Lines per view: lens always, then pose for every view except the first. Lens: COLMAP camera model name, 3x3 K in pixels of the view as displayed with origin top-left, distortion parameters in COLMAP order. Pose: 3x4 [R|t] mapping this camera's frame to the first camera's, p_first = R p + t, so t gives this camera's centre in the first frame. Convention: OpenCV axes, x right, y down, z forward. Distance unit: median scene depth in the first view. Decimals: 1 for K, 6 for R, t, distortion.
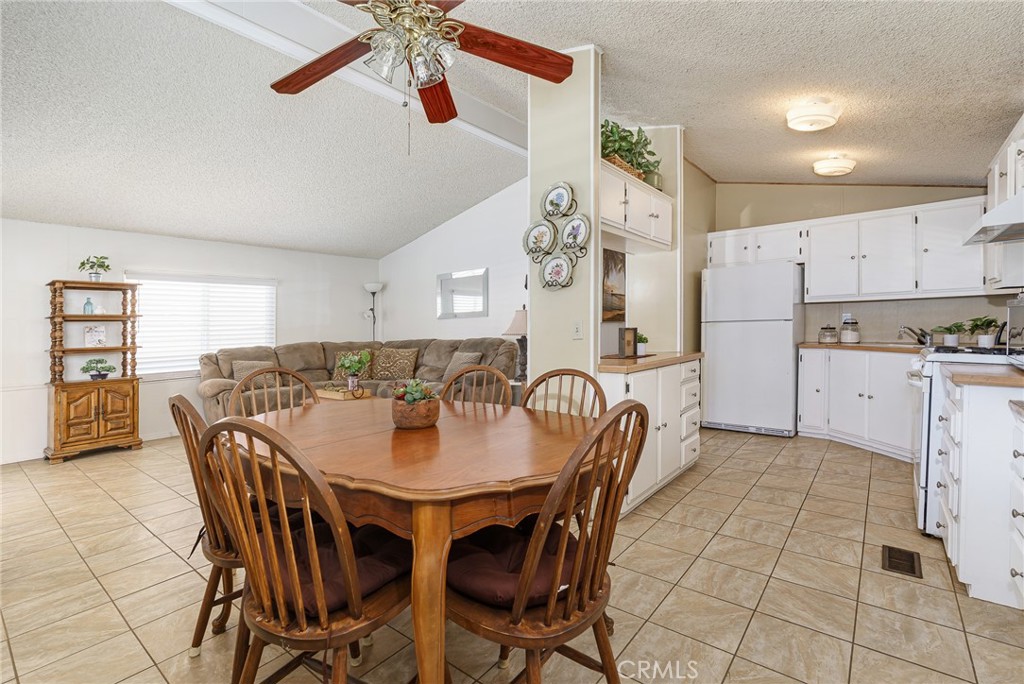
lens RADIAL K [[473.3, 0, 508.6], [0, 473.3, 341.5], [0, 0, 1]] dist [-0.005608, 0.003933]
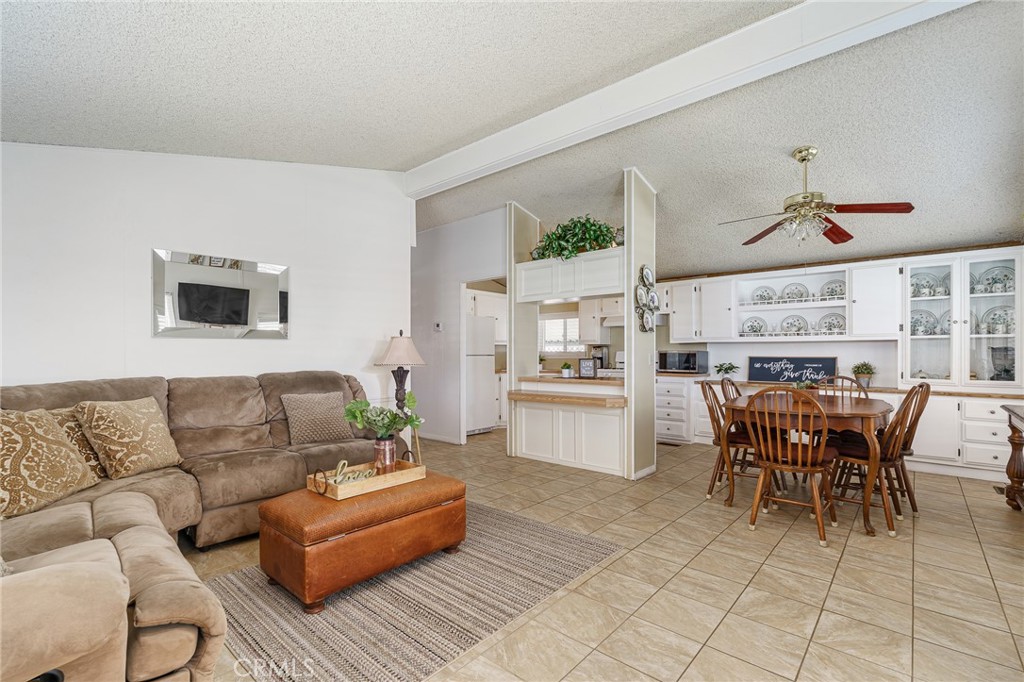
lens RADIAL K [[473.3, 0, 535.9], [0, 473.3, 358.2], [0, 0, 1]] dist [-0.005608, 0.003933]
pose [[-0.011709, 0.014572, 0.999825, -1.390247], [0.027824, 0.999511, -0.014242, -0.014432], [-0.999544, 0.027652, -0.012109, 1.340415]]
